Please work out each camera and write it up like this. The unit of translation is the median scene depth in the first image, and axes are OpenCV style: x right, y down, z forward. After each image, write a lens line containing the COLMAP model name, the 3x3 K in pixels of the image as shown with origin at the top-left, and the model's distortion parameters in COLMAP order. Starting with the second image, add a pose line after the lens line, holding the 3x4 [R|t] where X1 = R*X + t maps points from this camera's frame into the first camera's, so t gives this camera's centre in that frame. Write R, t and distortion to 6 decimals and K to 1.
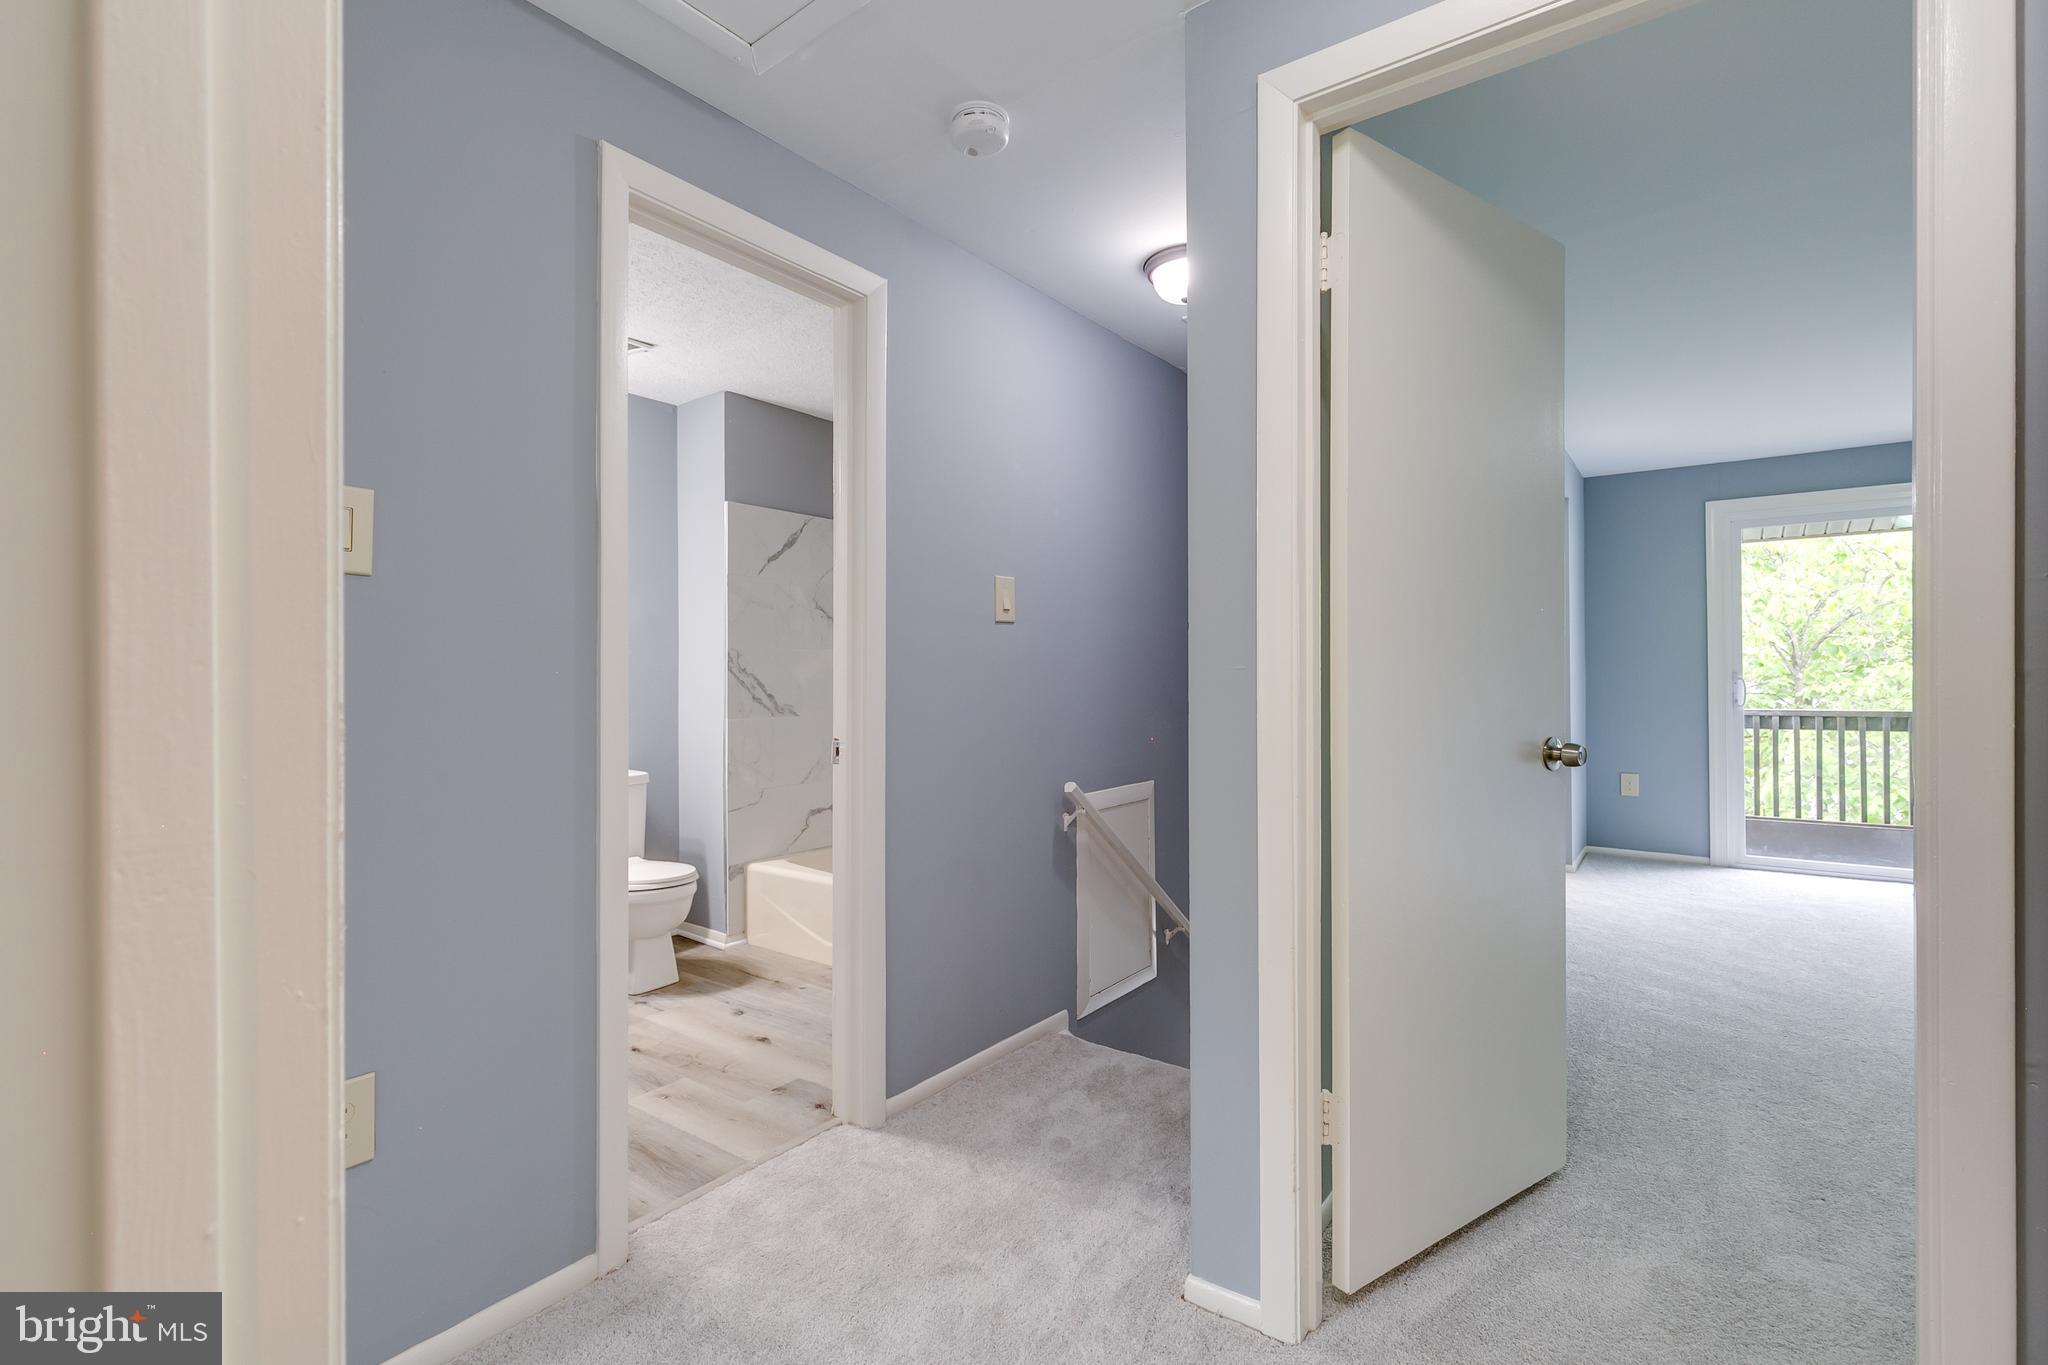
lens RADIAL K [[903.5, 0, 1029.1], [0, 903.5, 679.7], [0, 0, 1]] dist [0.000724, -0.000157]
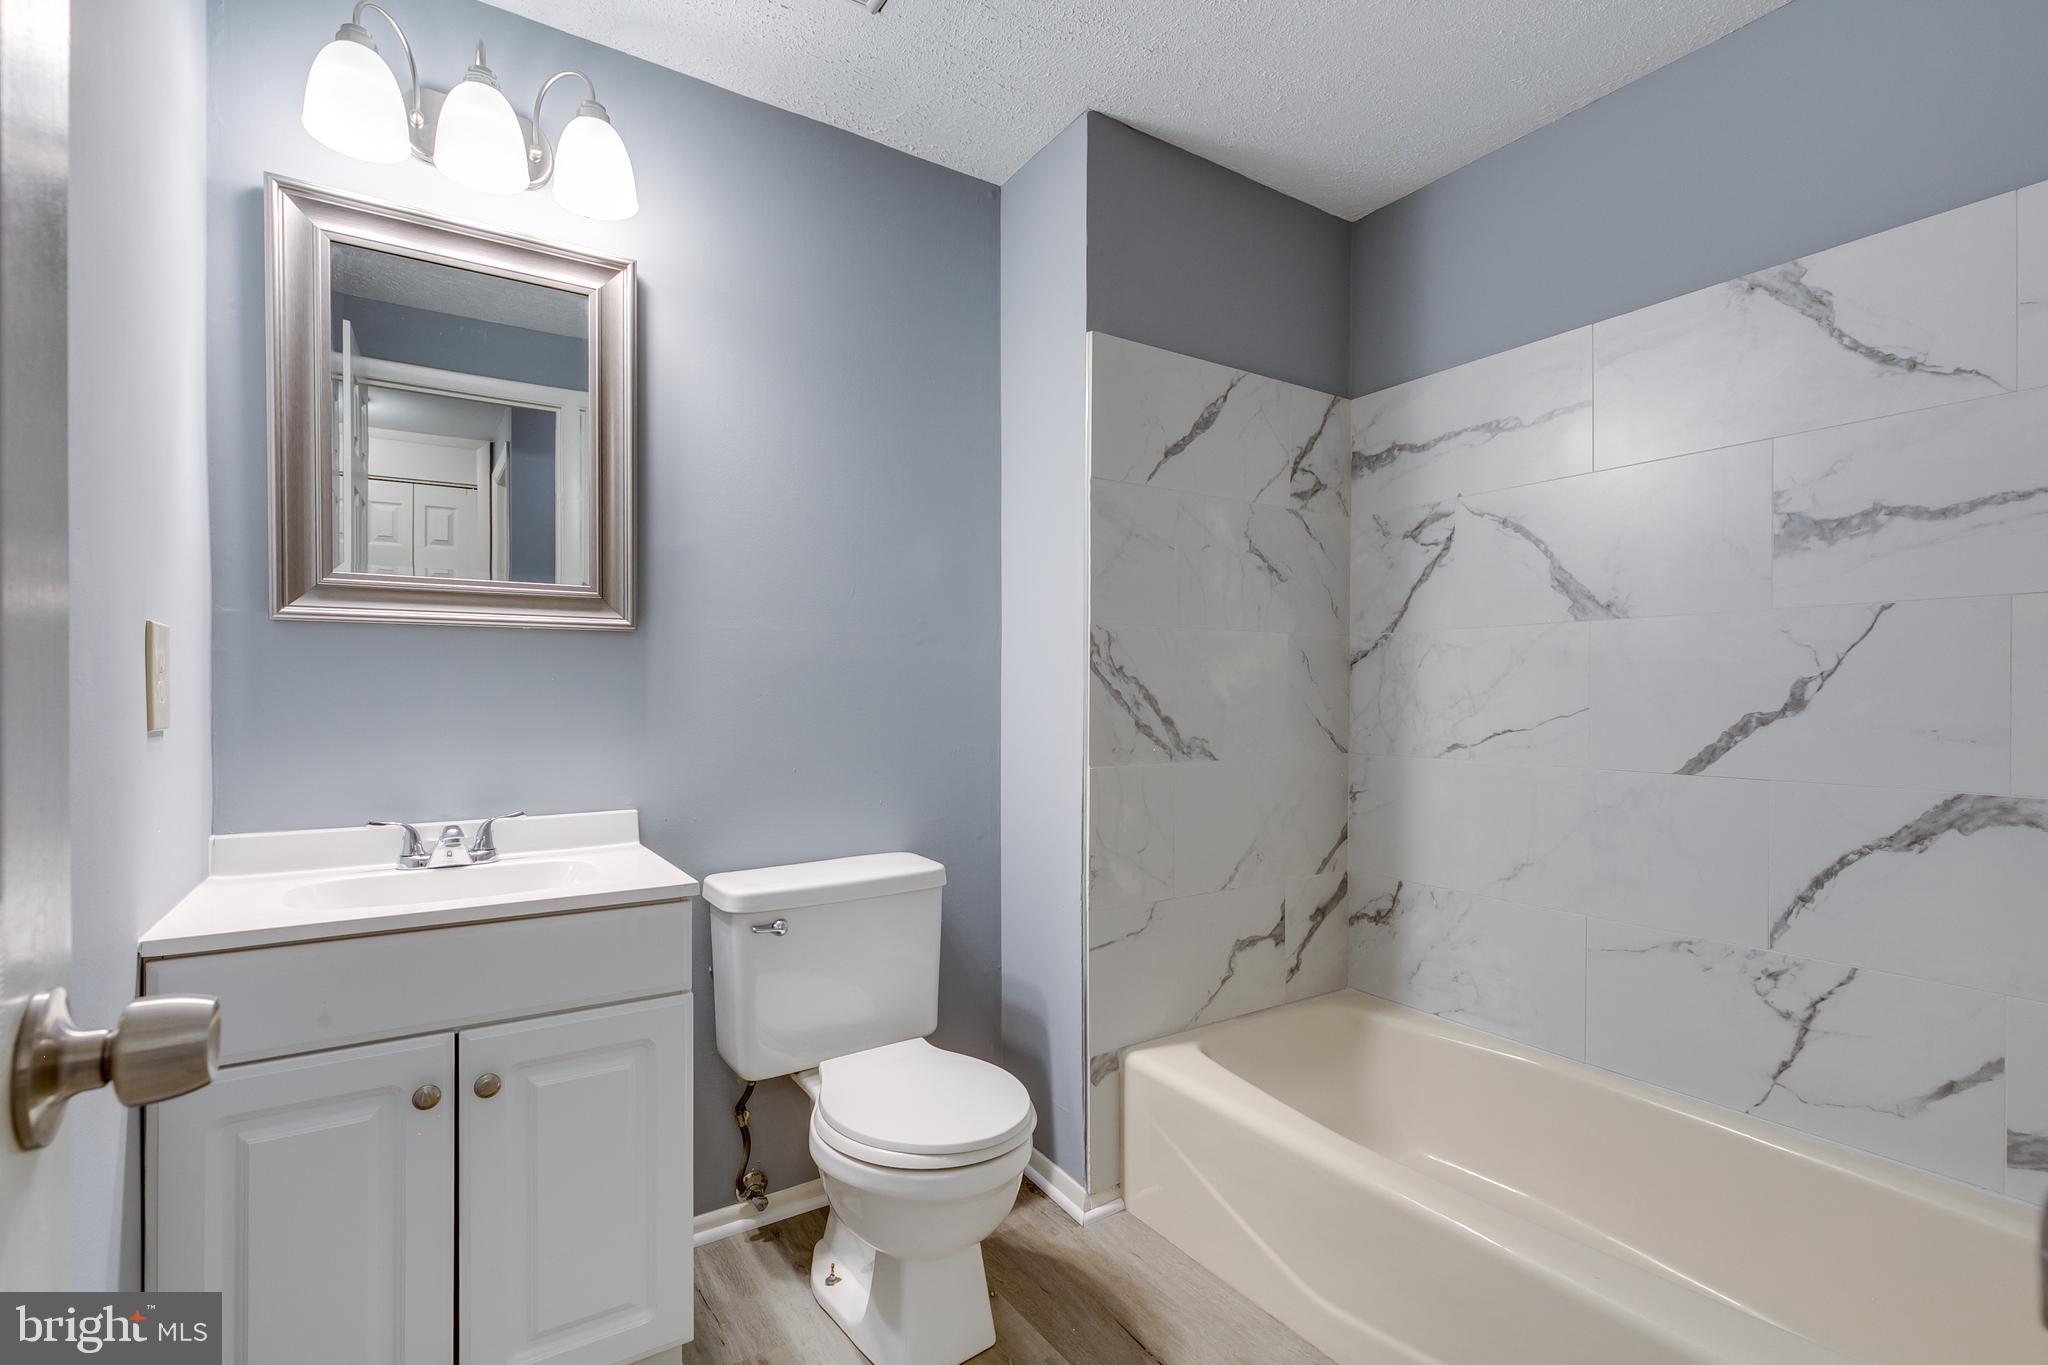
lens RADIAL K [[903.5, 0, 1029.1], [0, 903.5, 679.7], [0, 0, 1]] dist [0.000724, -0.000157]
pose [[0.937700, -0.003016, -0.347432, -0.189555], [-0.002609, 0.999873, -0.015720, 0.003046], [0.347435, 0.015647, 0.937573, 0.513072]]
